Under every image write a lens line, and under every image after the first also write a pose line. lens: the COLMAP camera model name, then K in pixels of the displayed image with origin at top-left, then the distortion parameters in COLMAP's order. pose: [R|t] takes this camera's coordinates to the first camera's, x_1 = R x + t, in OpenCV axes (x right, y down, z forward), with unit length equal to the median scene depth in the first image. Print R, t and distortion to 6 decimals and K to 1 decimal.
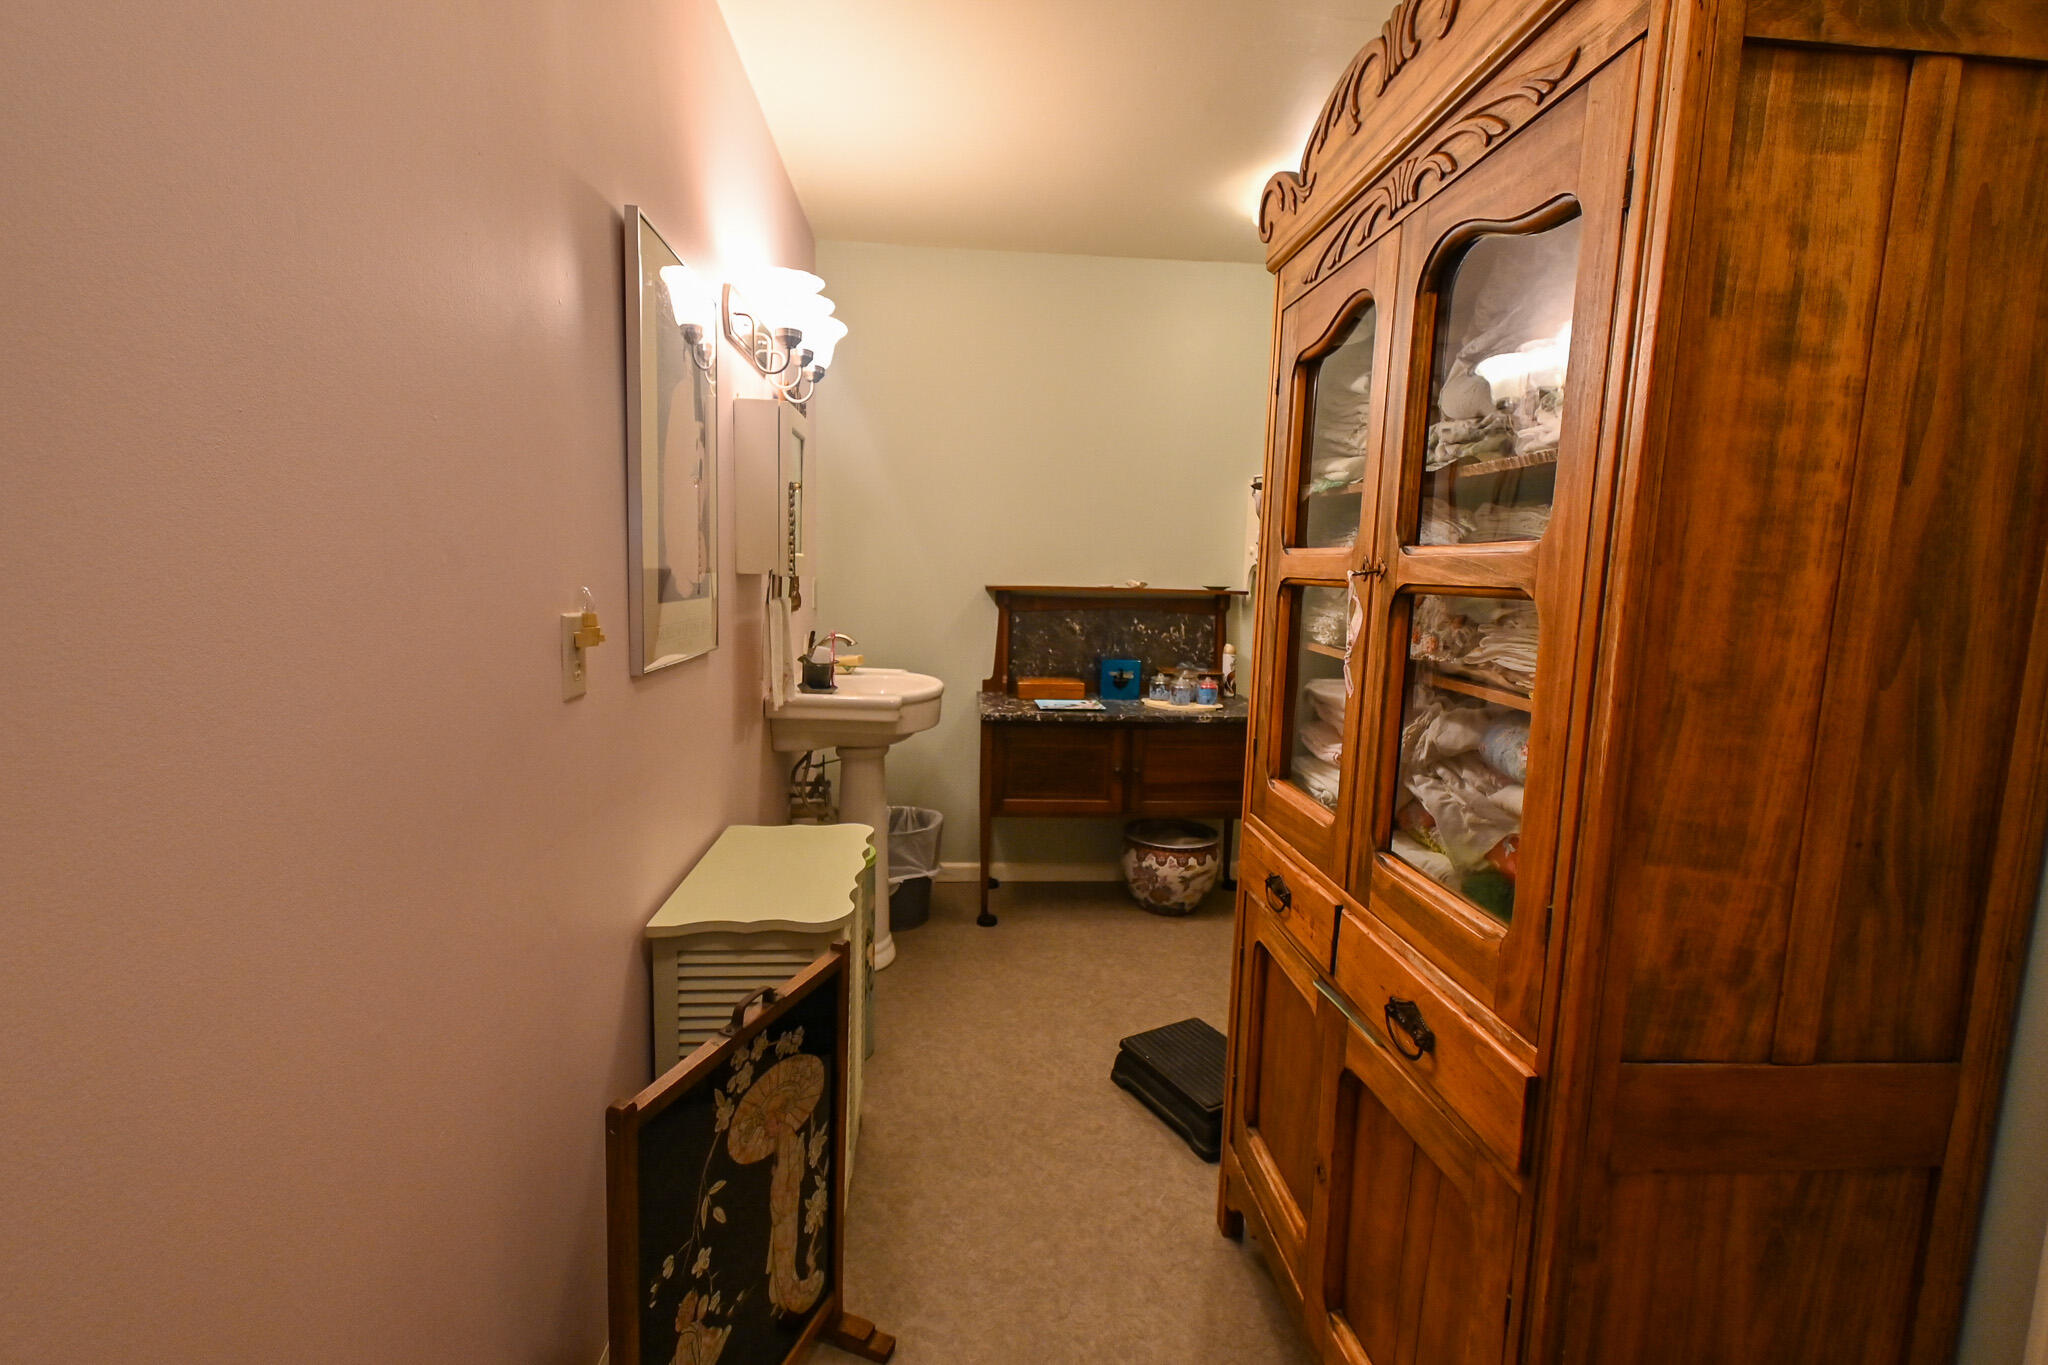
lens RADIAL K [[908.8, 0, 1023.3], [0, 908.8, 681.9], [0, 0, 1]] dist [0.009694, -0.004935]
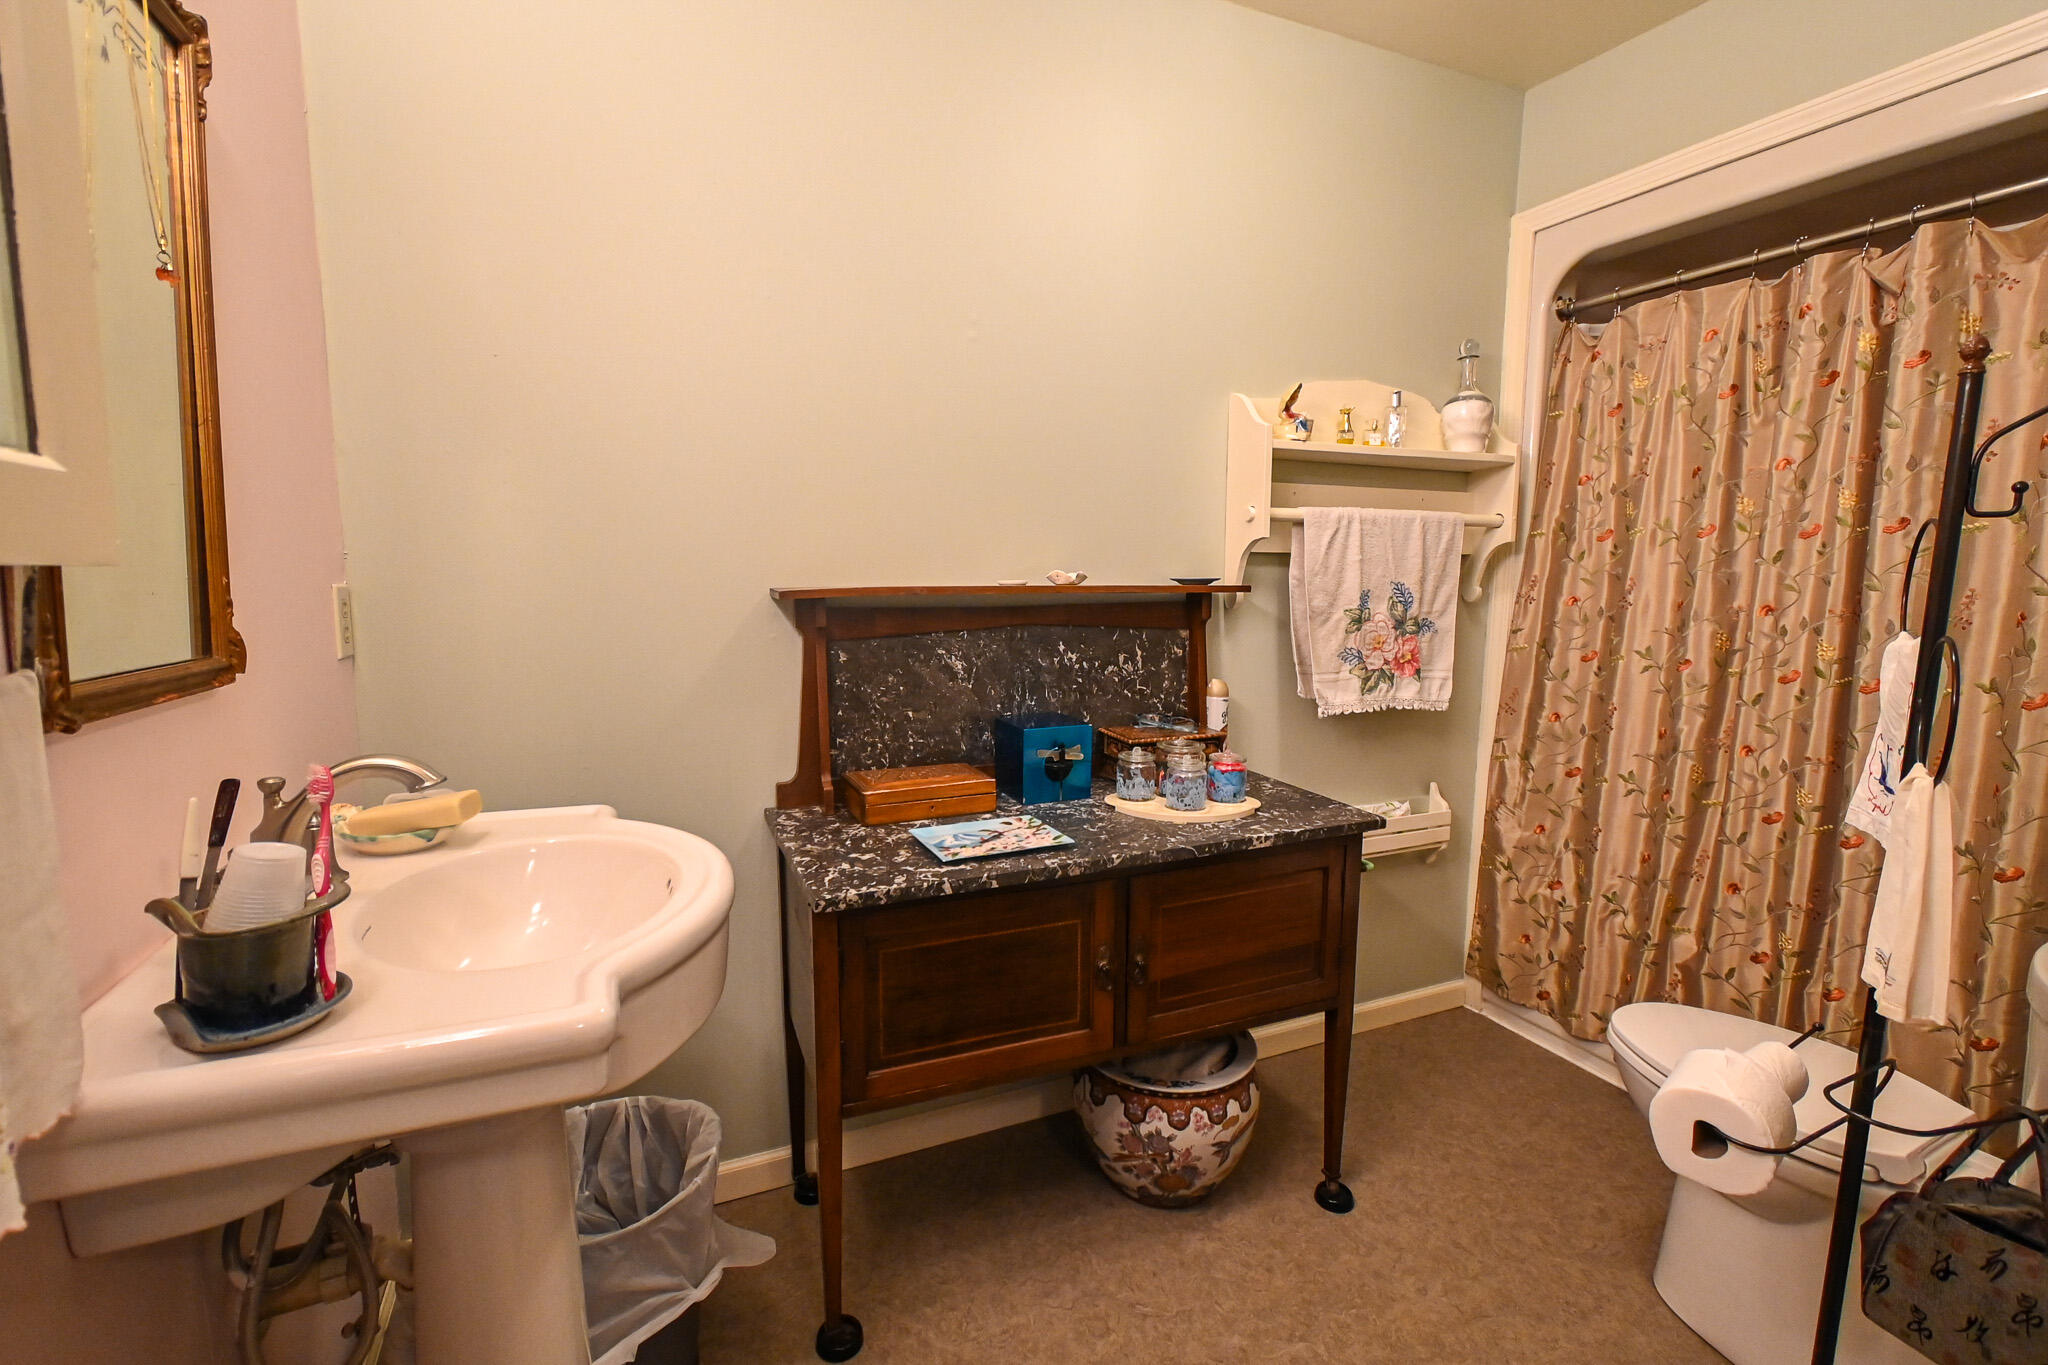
lens RADIAL K [[908.8, 0, 1022.6], [0, 908.8, 684.4], [0, 0, 1]] dist [0.009694, -0.004935]
pose [[0.946798, -0.063511, 0.315499, -0.072329], [0.062833, 0.997948, 0.012333, -0.054867], [-0.315635, 0.008146, 0.948846, 0.514874]]
